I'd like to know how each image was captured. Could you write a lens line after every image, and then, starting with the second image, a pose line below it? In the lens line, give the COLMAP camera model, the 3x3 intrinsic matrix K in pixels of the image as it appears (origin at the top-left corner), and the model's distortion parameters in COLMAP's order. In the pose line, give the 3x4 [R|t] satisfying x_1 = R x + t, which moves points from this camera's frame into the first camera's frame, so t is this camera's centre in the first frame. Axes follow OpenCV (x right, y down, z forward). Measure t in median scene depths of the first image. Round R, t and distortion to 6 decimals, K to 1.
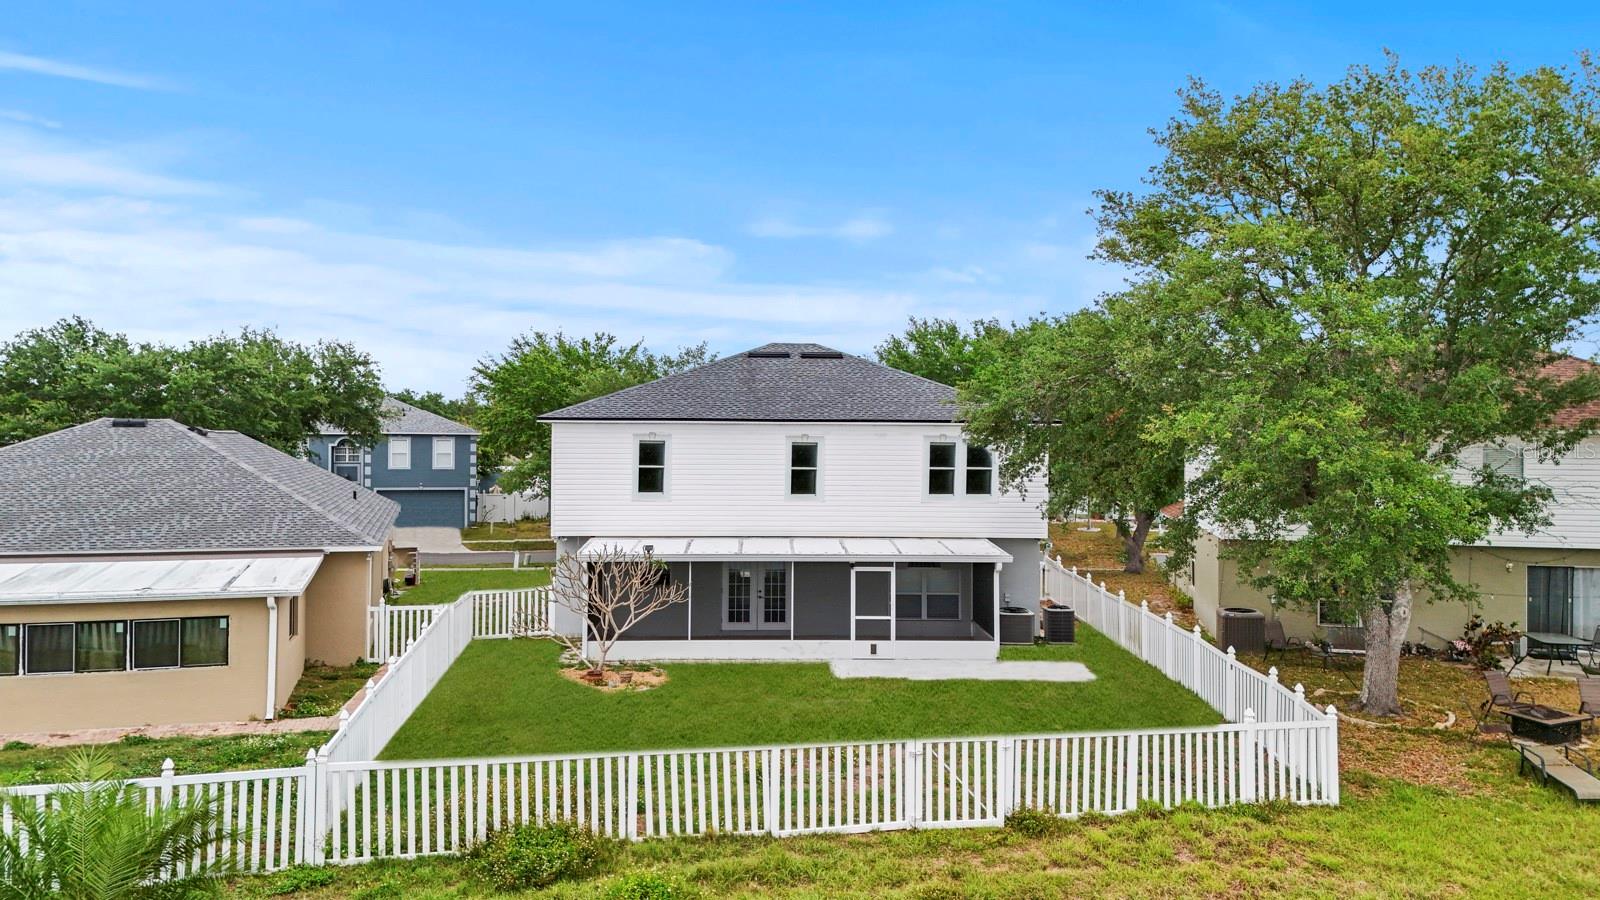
lens RADIAL K [[1166.9, 0, 800.0], [0, 1166.9, 450.0], [0, 0, 1]] dist [0.031277, -0.001784]
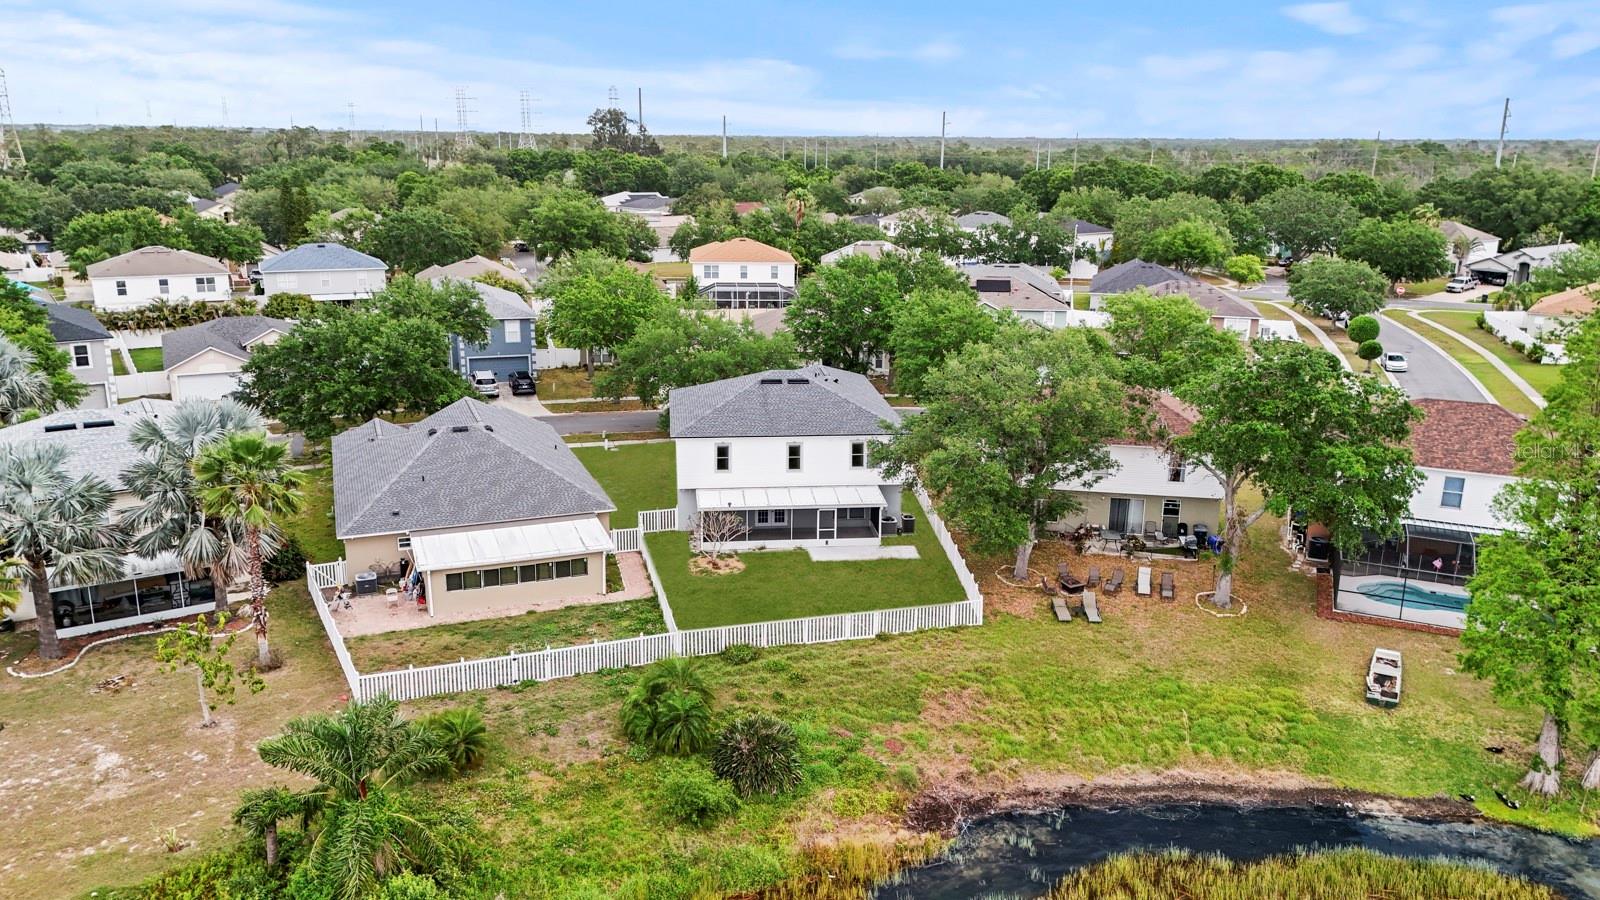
lens RADIAL K [[1166.9, 0, 800.0], [0, 1166.9, 450.0], [0, 0, 1]] dist [0.031277, -0.001784]
pose [[0.997175, -0.012874, 0.073997, -0.159853], [-0.006786, 0.965728, 0.259469, -0.611793], [-0.074801, -0.259238, 0.962912, -1.180565]]
